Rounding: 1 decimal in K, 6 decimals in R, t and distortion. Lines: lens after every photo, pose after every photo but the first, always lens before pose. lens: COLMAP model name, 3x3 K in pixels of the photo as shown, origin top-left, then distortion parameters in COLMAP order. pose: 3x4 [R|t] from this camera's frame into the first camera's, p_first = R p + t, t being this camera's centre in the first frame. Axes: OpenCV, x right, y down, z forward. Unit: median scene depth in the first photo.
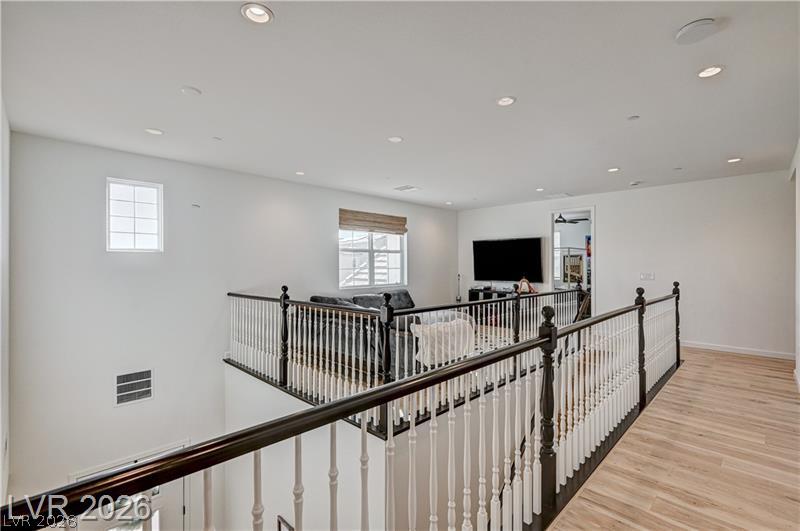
lens RADIAL K [[359.2, 0, 403.7], [0, 359.2, 265.7], [0, 0, 1]] dist [-0.000854, -0.000199]
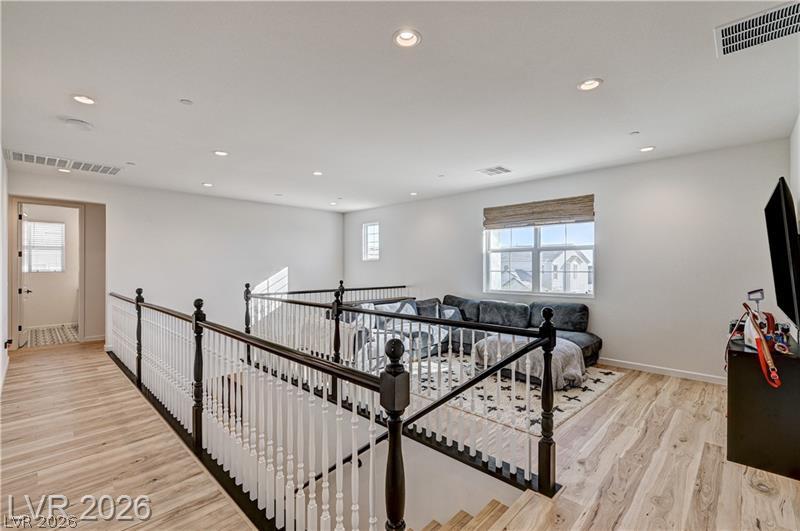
lens RADIAL K [[359.2, 0, 403.7], [0, 359.2, 265.7], [0, 0, 1]] dist [-0.000854, -0.000199]
pose [[0.015877, -0.002483, -0.999871, 1.182735], [-0.000769, 0.999997, -0.002496, -0.005499], [0.999874, 0.000808, 0.015875, 1.171574]]
